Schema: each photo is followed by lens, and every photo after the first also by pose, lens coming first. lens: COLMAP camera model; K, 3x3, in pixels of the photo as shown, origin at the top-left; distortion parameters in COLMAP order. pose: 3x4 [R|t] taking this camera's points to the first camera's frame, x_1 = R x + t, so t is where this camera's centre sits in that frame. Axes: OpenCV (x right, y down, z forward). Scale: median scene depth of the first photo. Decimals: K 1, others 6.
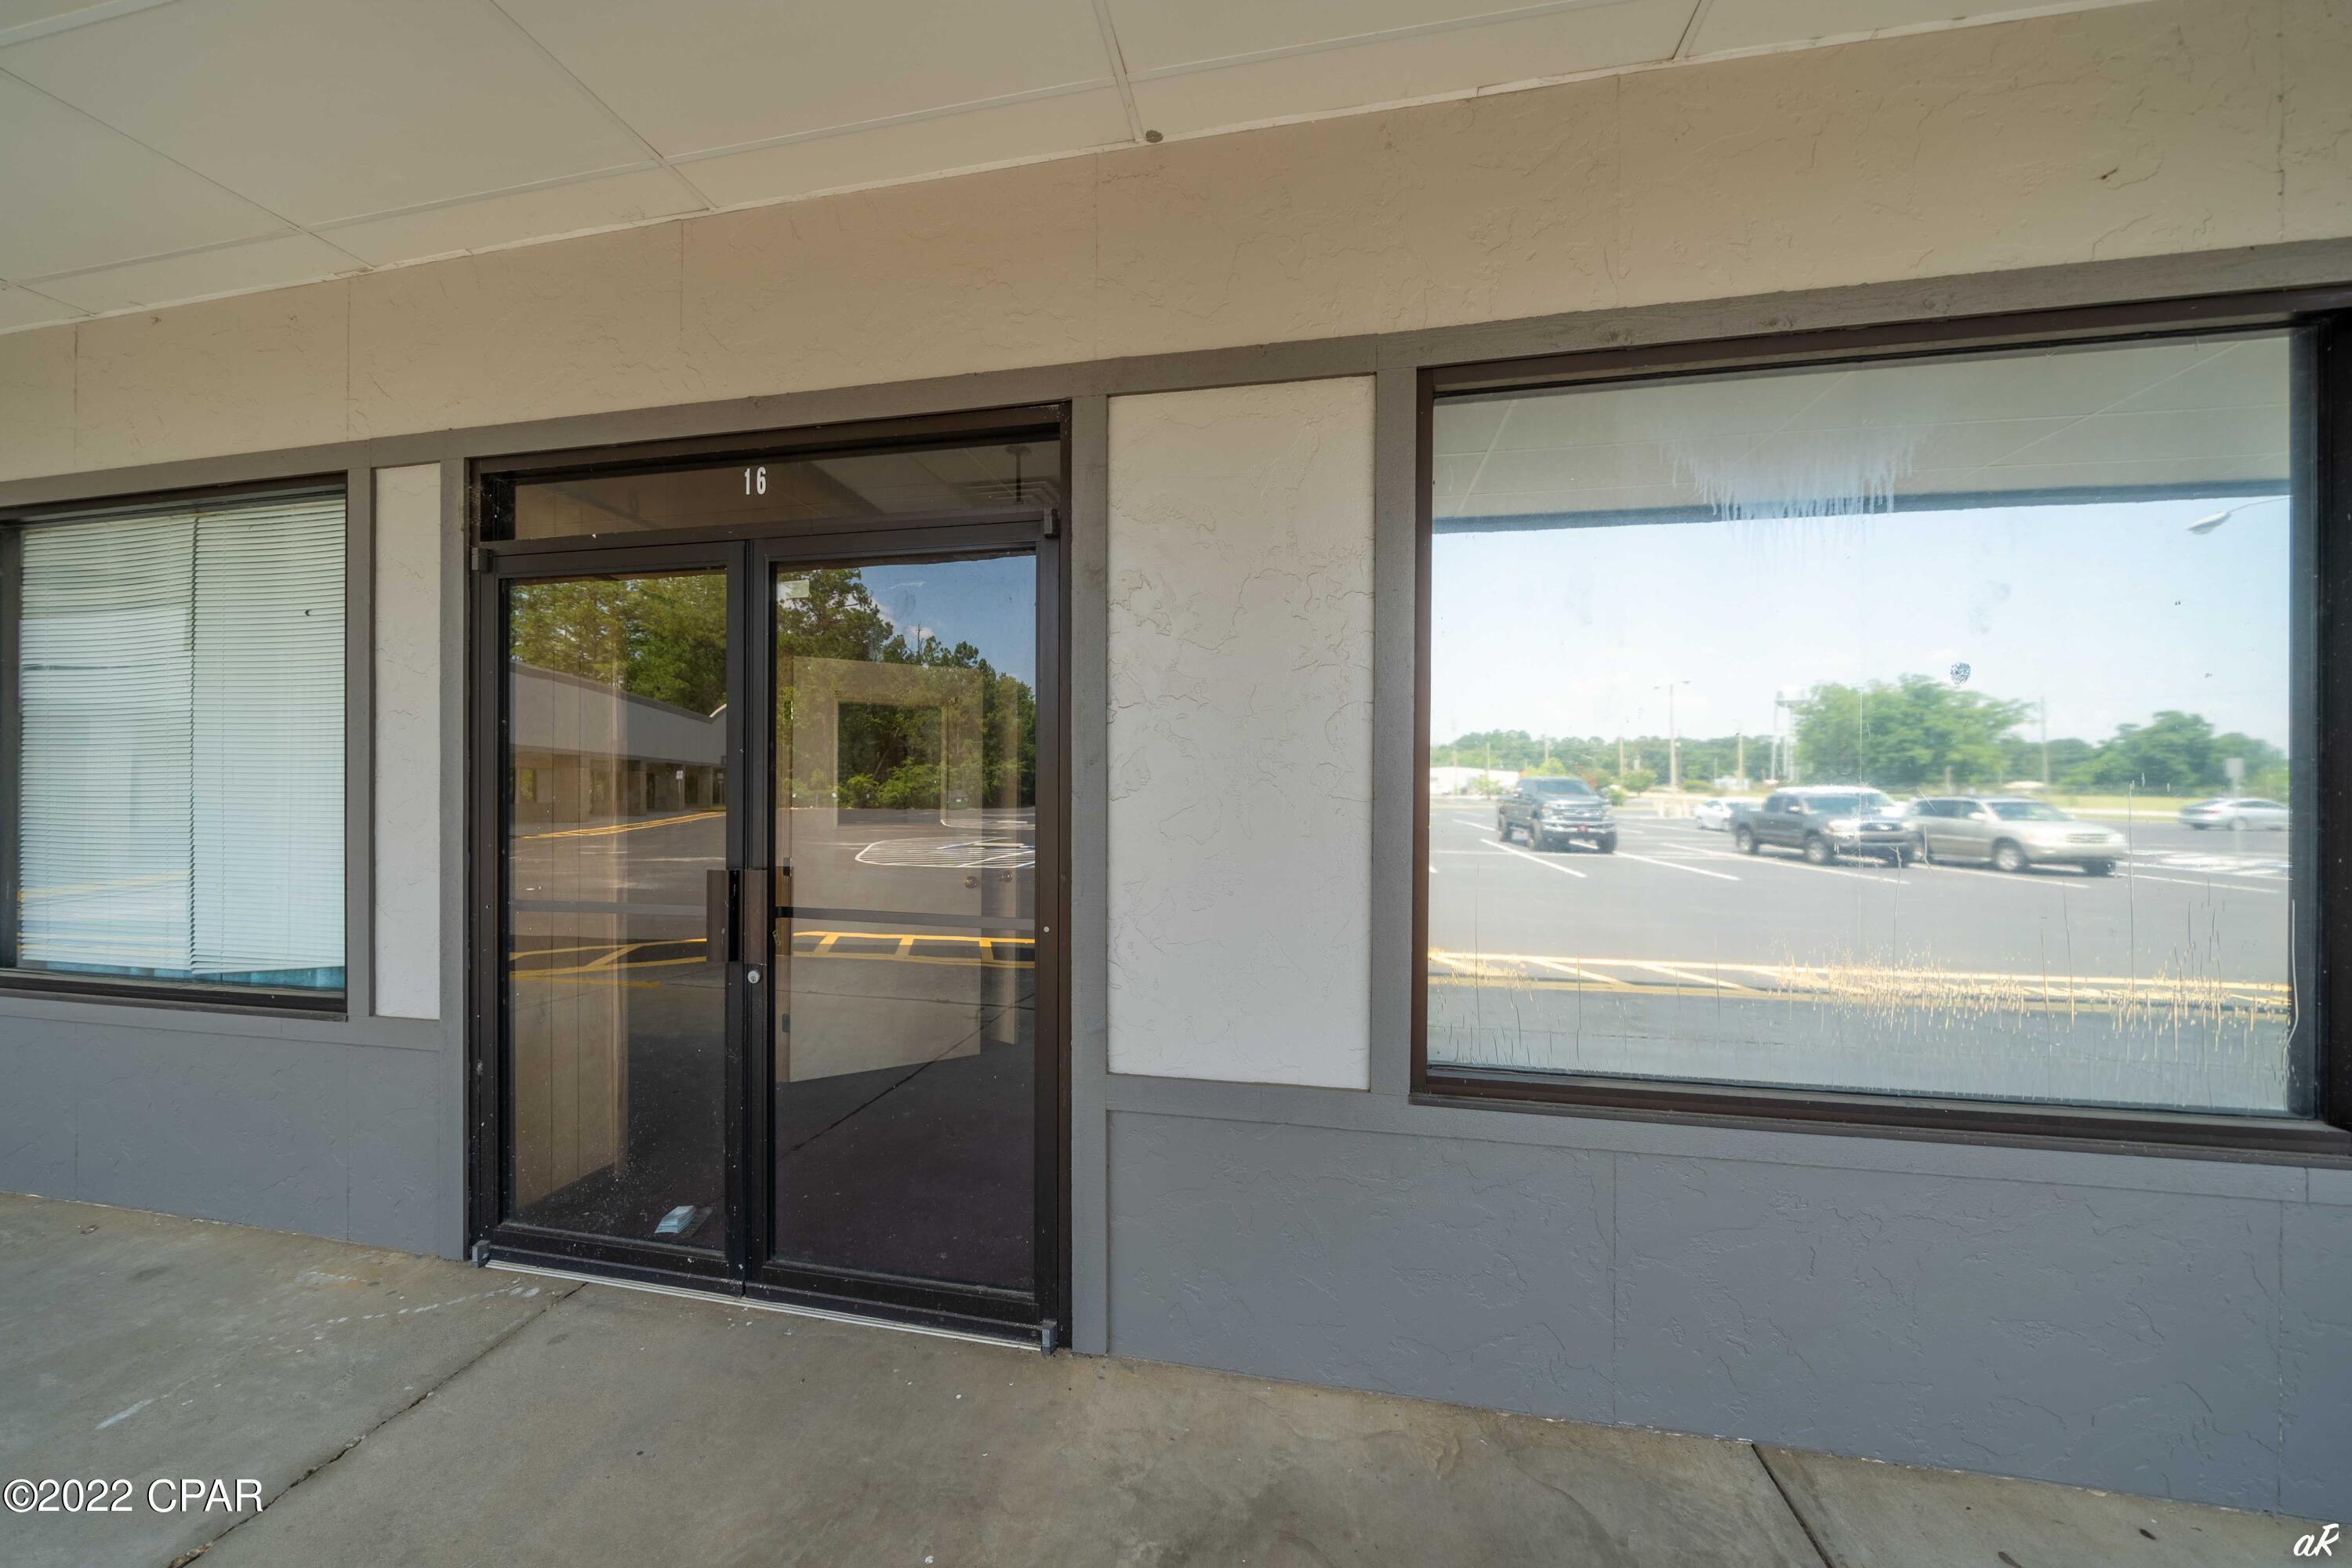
lens RADIAL K [[832.4, 0, 1169.1], [0, 832.4, 786.6], [0, 0, 1]] dist [-0.002796, -0.000290]
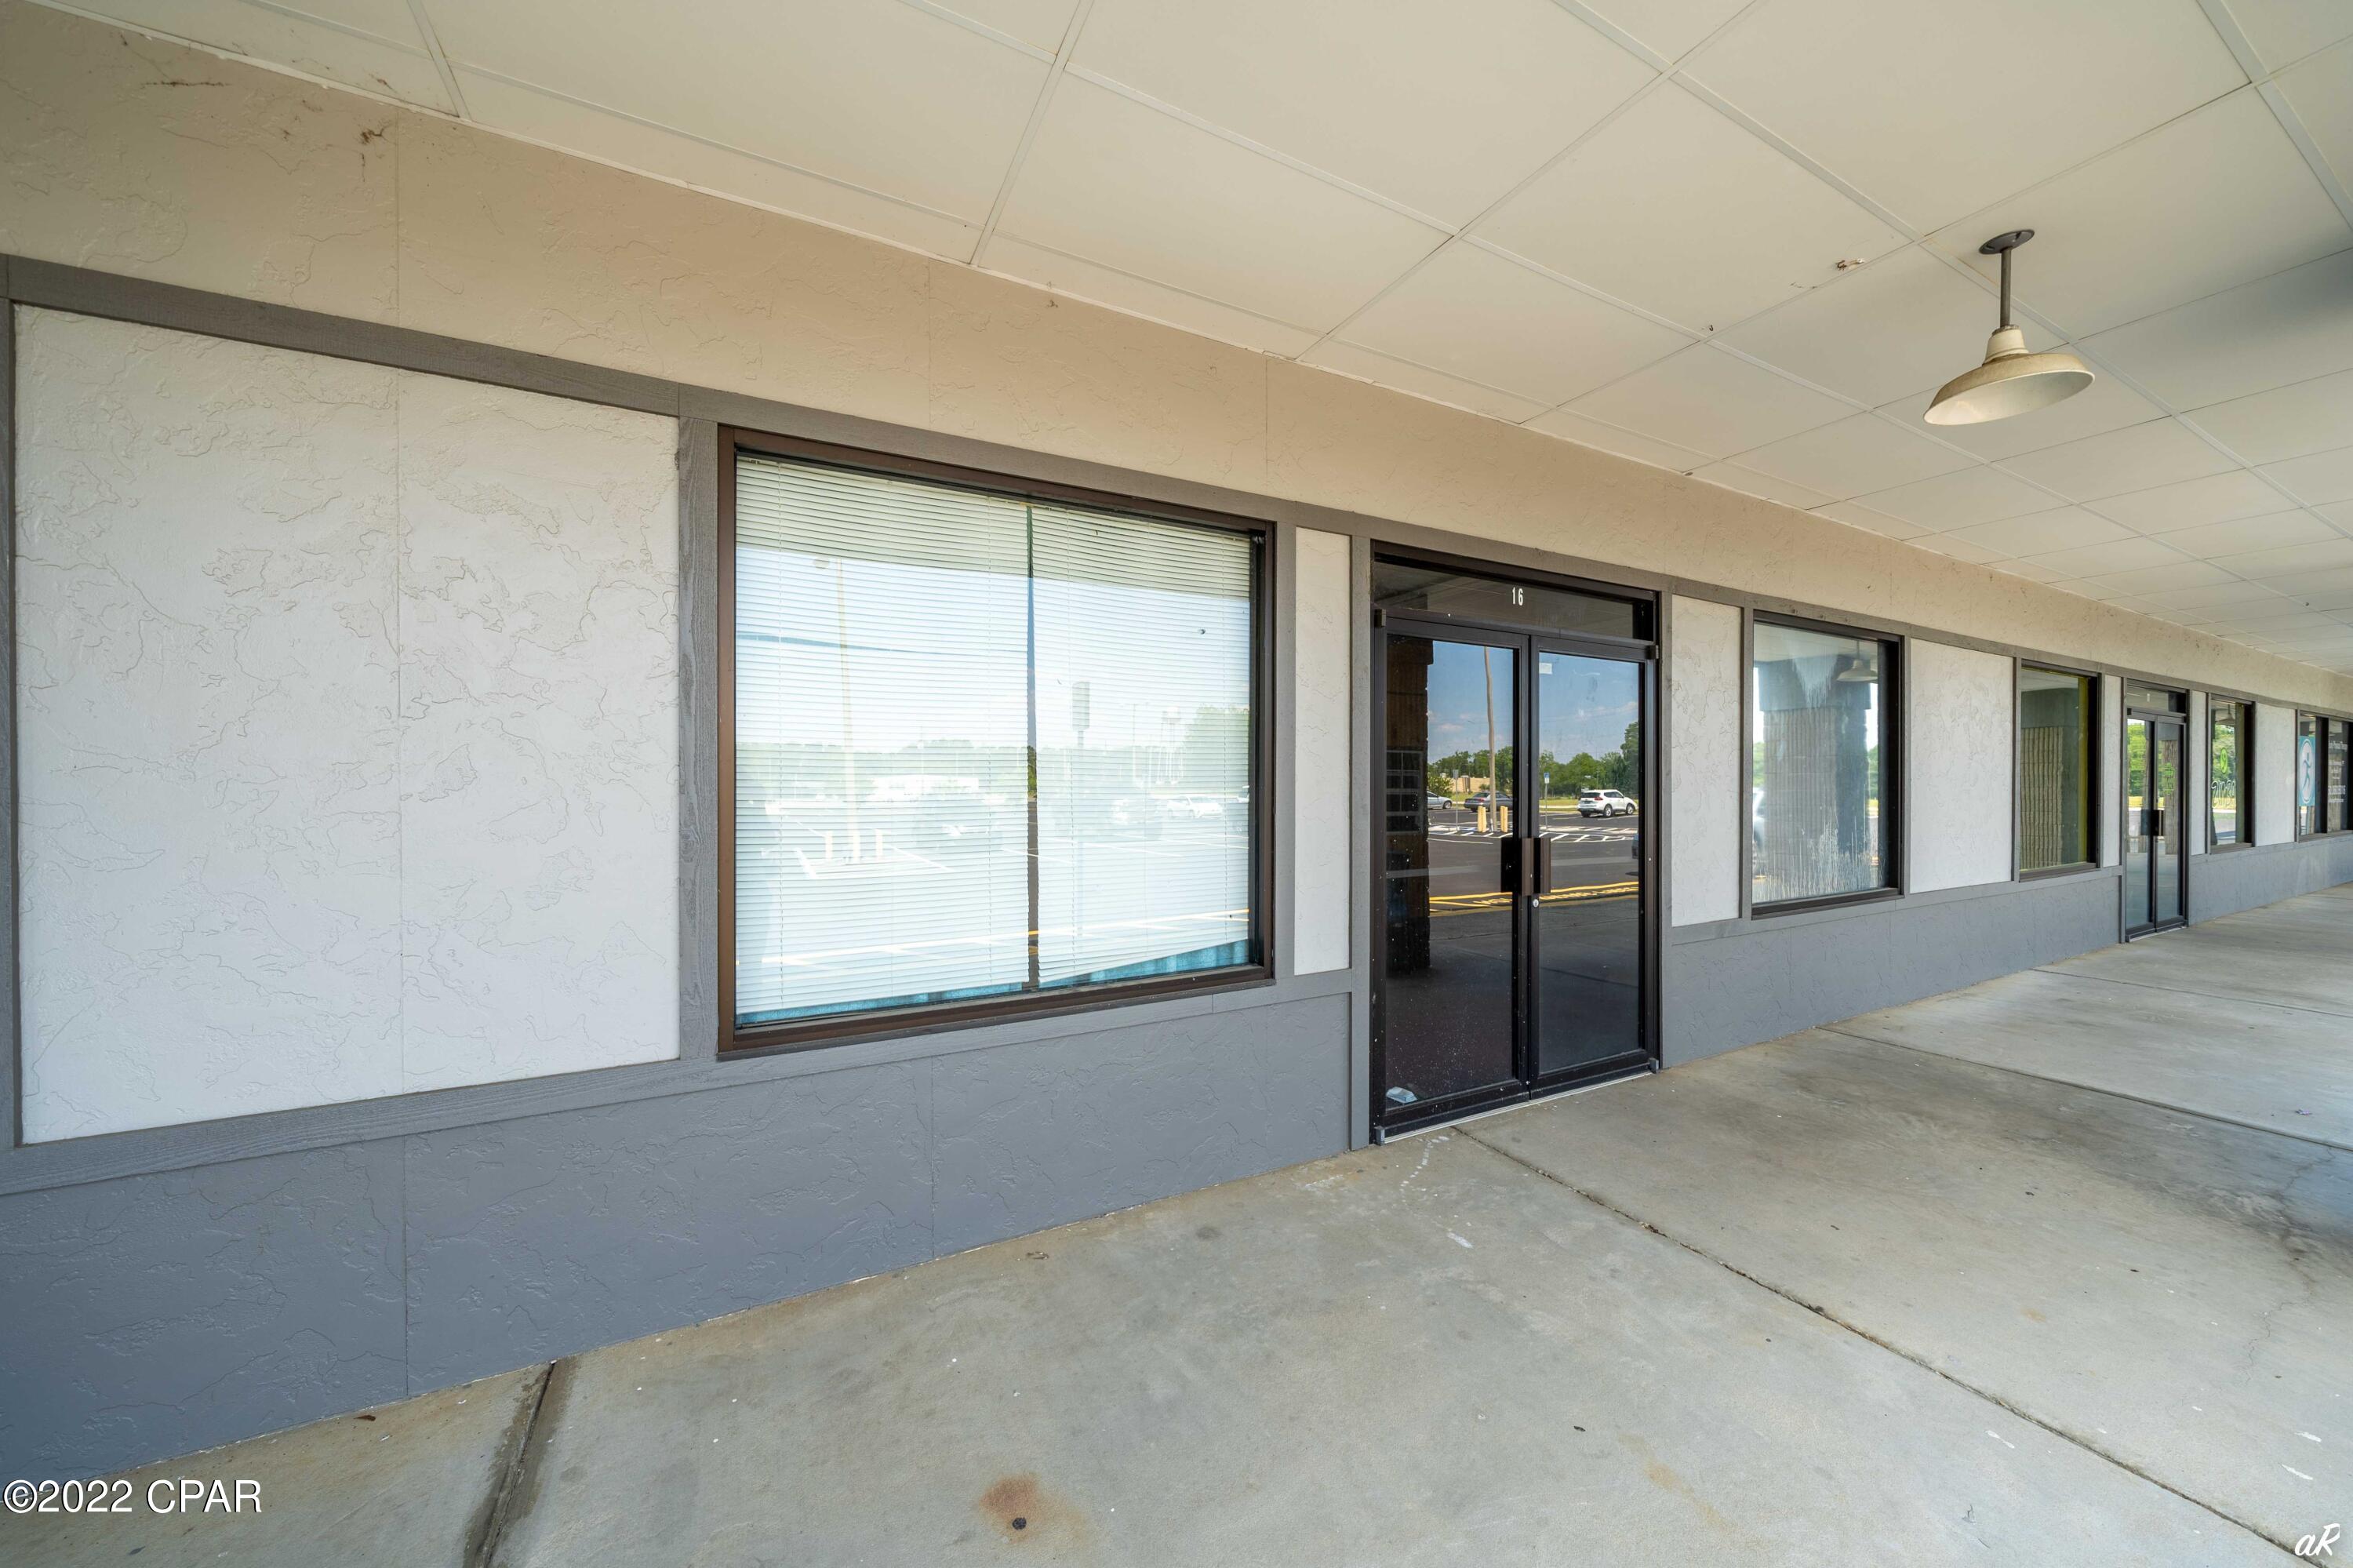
lens RADIAL K [[818.5, 0, 1176.0], [0, 818.5, 792.9], [0, 0, 1]] dist [-0.000632, -0.000040]
pose [[0.772744, -0.006636, 0.634683, -2.033645], [0.003274, 0.999974, 0.006470, -0.000627], [-0.634710, -0.002921, 0.772745, 0.200156]]
